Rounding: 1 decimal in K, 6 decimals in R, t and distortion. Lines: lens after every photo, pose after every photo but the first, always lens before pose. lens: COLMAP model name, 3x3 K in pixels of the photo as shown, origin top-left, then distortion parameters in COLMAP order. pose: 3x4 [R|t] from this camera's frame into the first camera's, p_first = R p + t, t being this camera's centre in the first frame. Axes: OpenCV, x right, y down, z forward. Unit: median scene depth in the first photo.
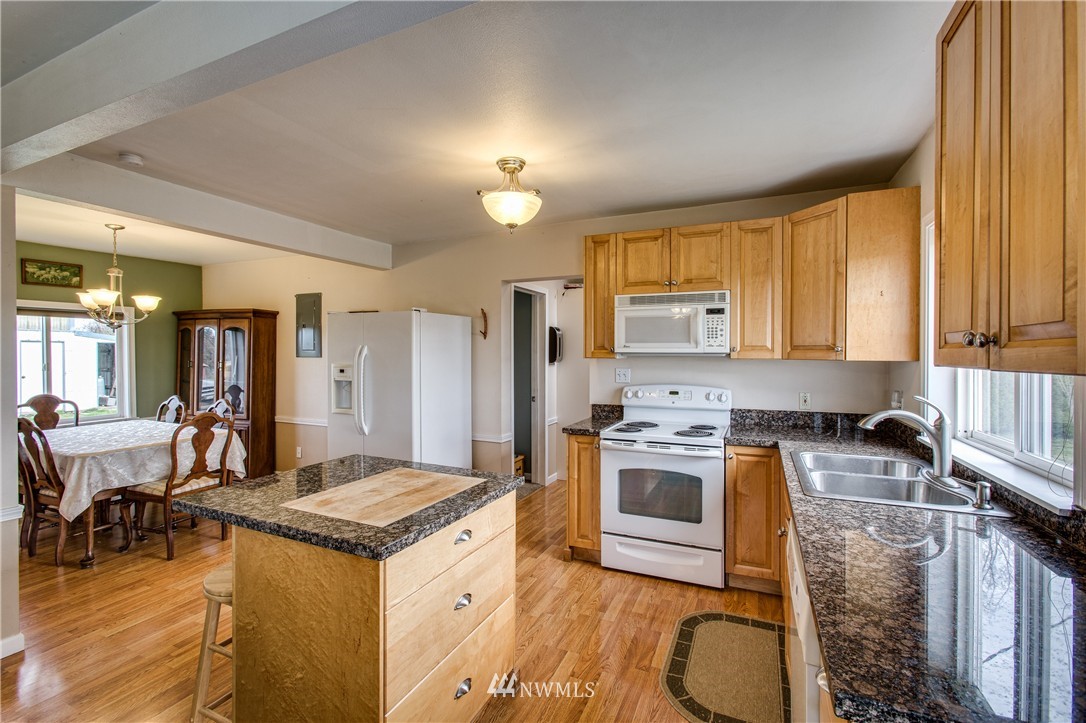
lens RADIAL K [[479.1, 0, 542.4], [0, 479.1, 358.9], [0, 0, 1]] dist [-0.012410, 0.005996]
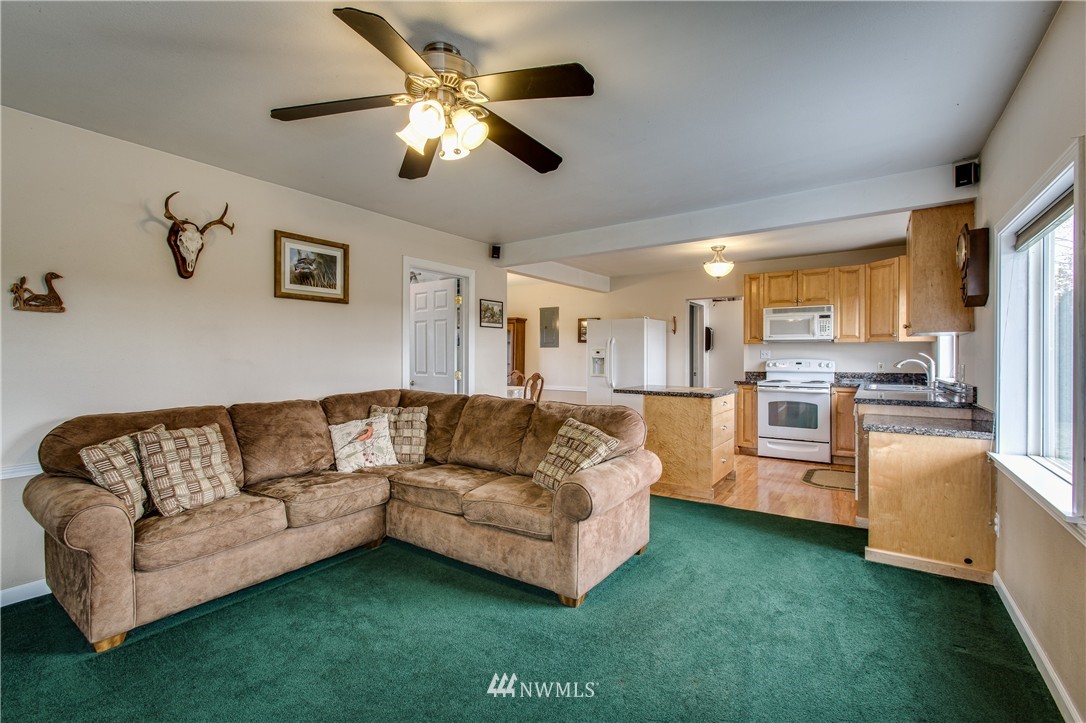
lens RADIAL K [[479.1, 0, 538.8], [0, 479.1, 356.5], [0, 0, 1]] dist [-0.012410, 0.005996]
pose [[0.981945, 0.000805, -0.189165, -0.328622], [-0.002608, 0.999953, -0.009285, 0.065233], [0.189149, 0.009610, 0.981901, -0.892676]]
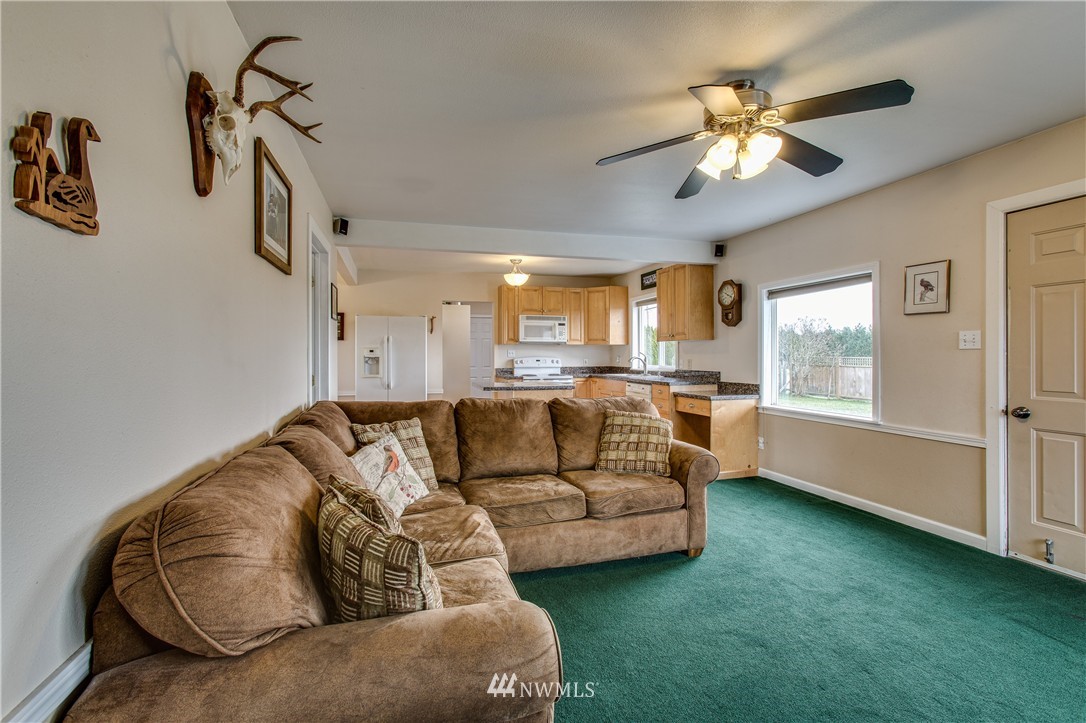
lens RADIAL K [[479.1, 0, 542.8], [0, 479.1, 354.6], [0, 0, 1]] dist [-0.012410, 0.005996]
pose [[0.760326, -0.001975, 0.649539, -1.145510], [0.010618, 0.999900, -0.009390, 0.065025], [-0.649455, 0.014036, 0.760270, -0.685895]]
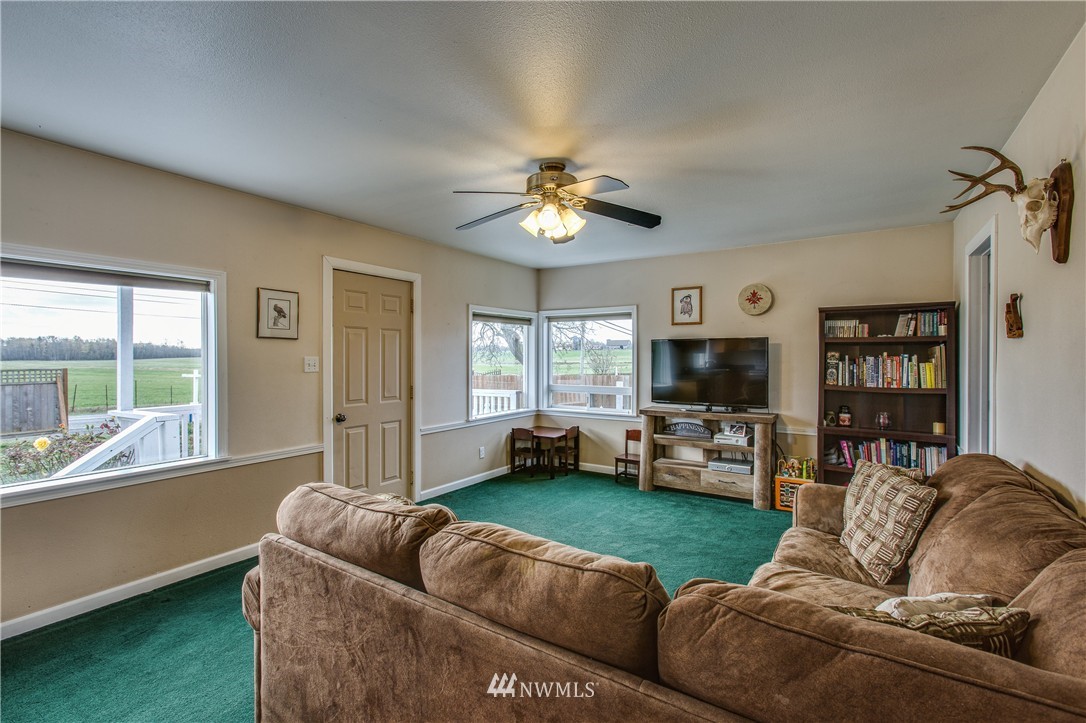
lens RADIAL K [[479.1, 0, 548.1], [0, 479.1, 358.4], [0, 0, 1]] dist [-0.012410, 0.005996]
pose [[-0.984721, 0.000387, 0.174141, -0.666780], [0.003190, 0.999870, 0.015813, 0.009947], [-0.174113, 0.016127, -0.984594, 0.413574]]
